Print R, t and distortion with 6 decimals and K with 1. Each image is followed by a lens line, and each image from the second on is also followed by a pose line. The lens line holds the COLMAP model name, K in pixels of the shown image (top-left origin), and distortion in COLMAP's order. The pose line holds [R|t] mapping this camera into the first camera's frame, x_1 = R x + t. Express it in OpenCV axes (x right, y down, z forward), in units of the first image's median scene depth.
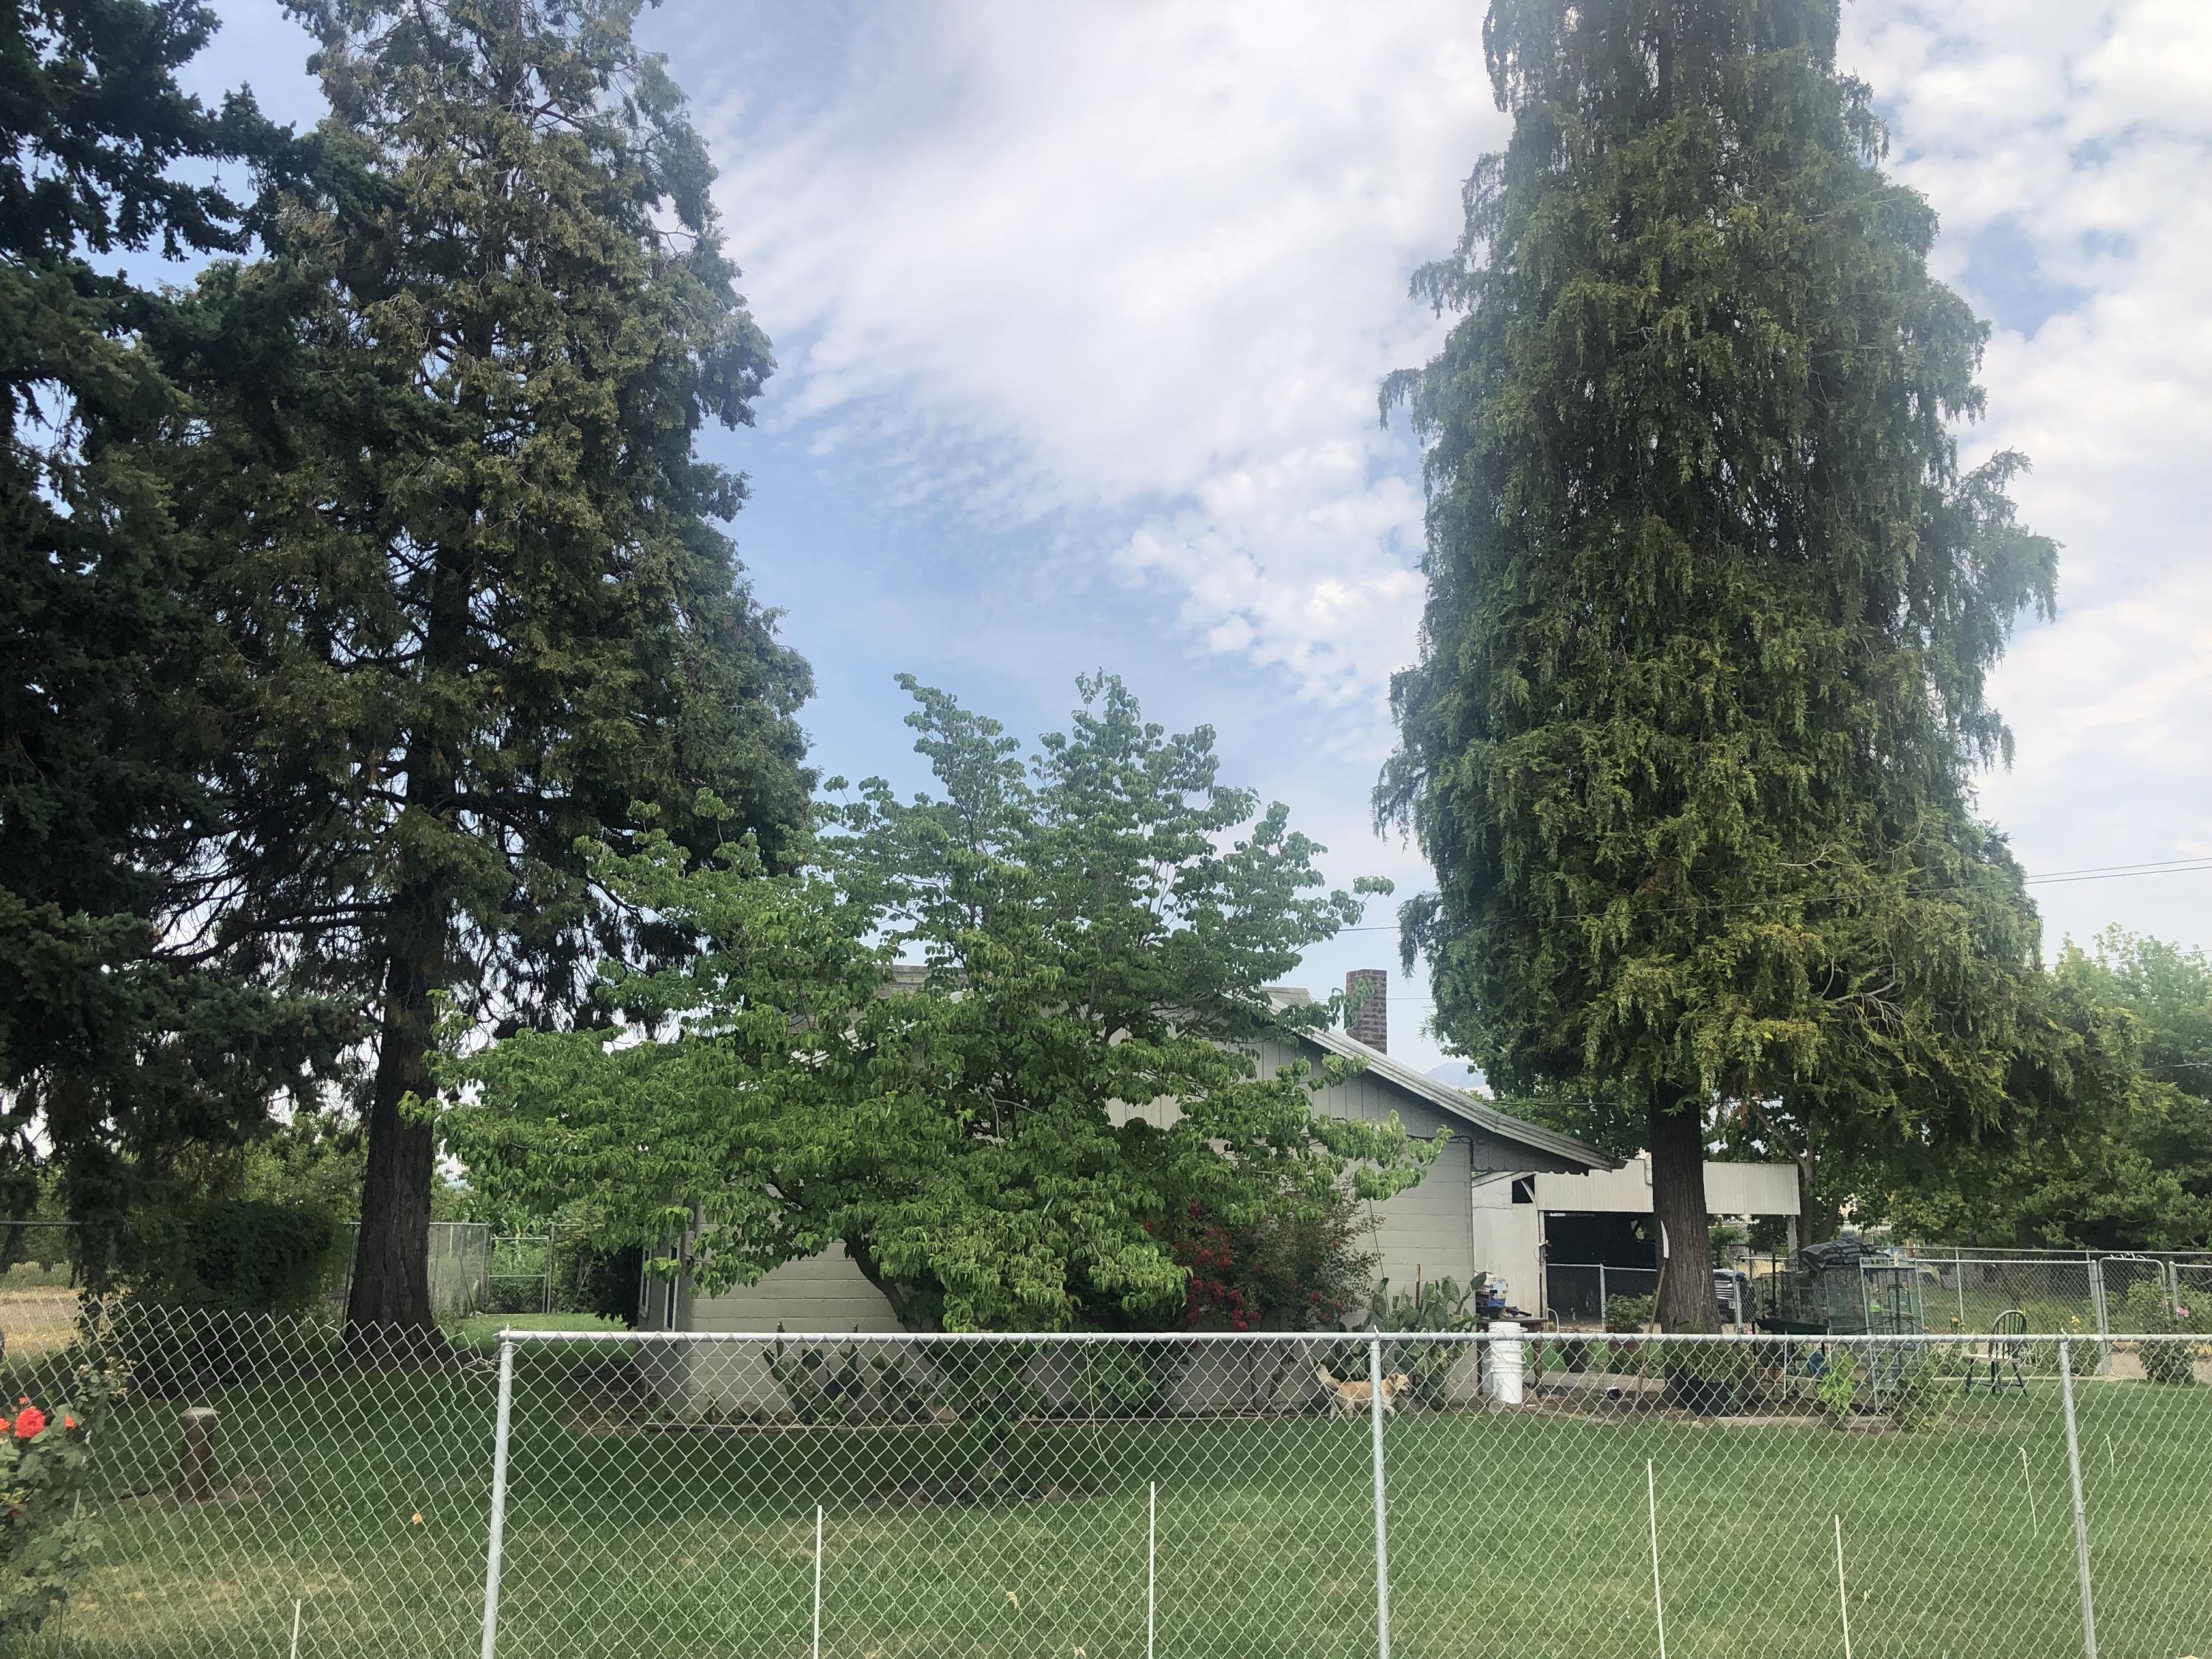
lens RADIAL K [[1790.2, 0, 1170.2], [0, 1790.2, 868.5], [0, 0, 1]] dist [0.040724, -0.039041]
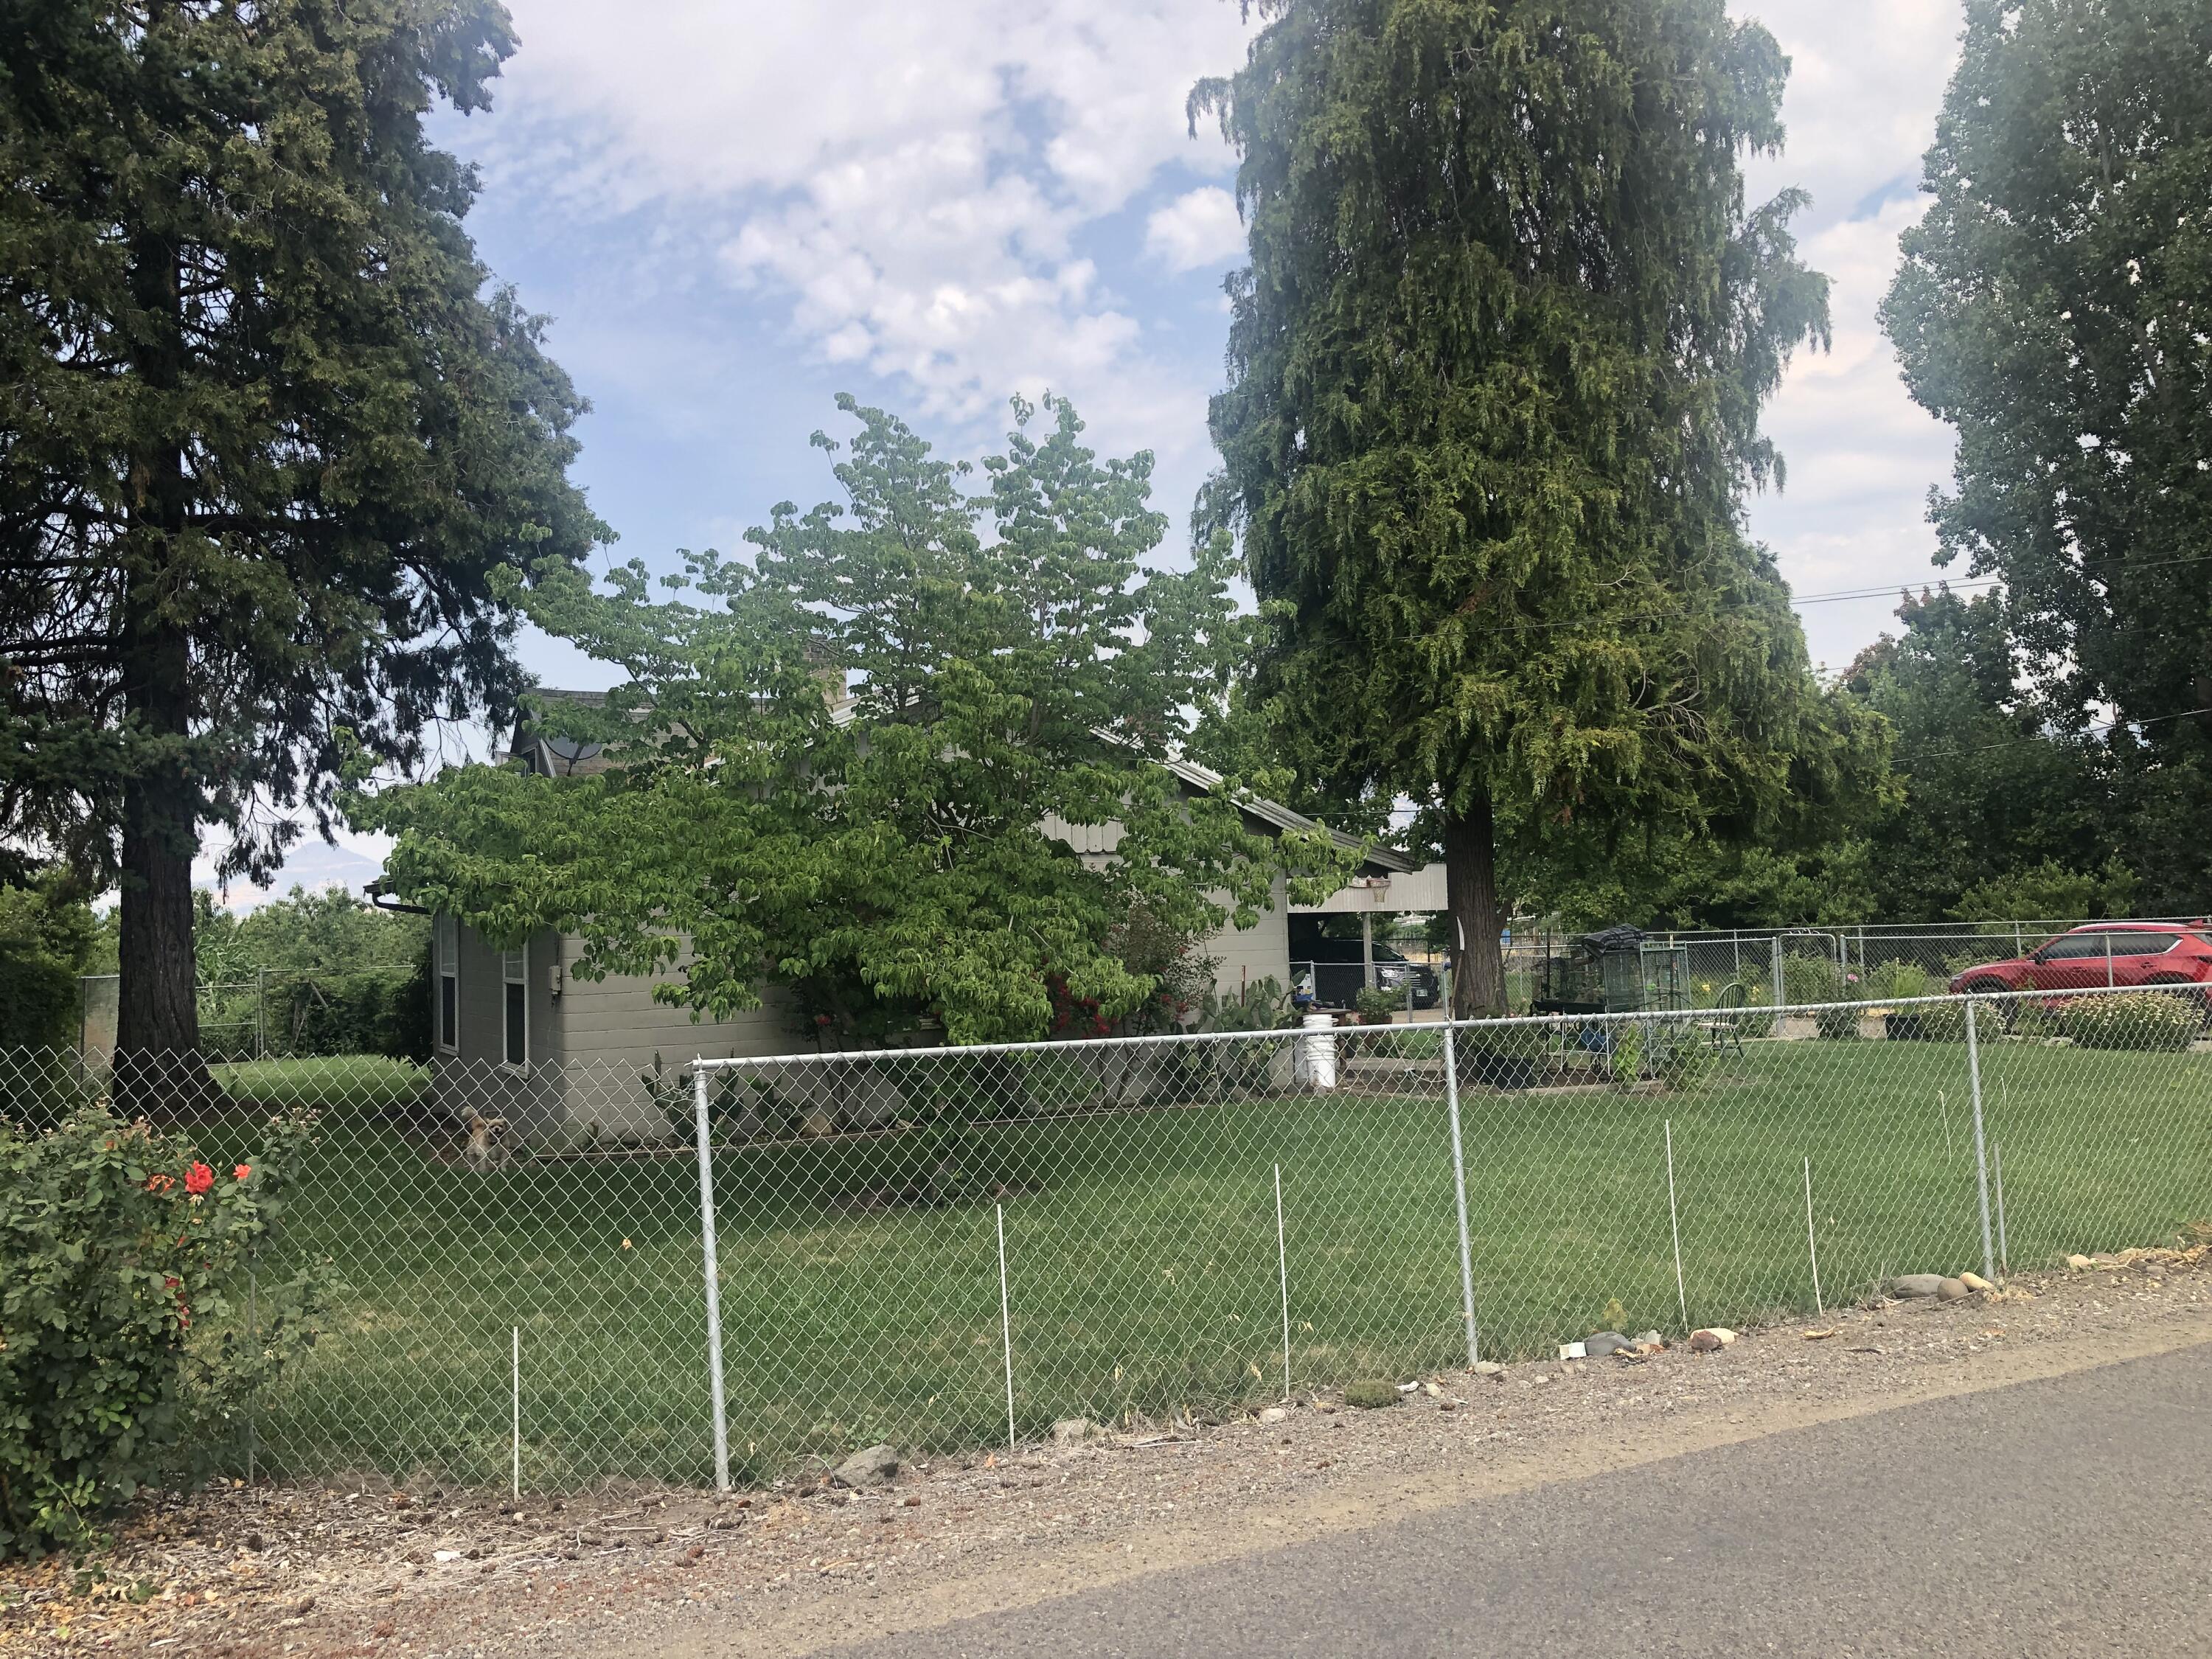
lens RADIAL K [[1790.2, 0, 1124.2], [0, 1790.2, 841.1], [0, 0, 1]] dist [0.040724, -0.039041]
pose [[0.983602, -0.032906, 0.177323, -0.102071], [0.007716, 0.989992, 0.140914, -0.003229], [-0.180185, -0.137236, 0.974012, -0.010250]]
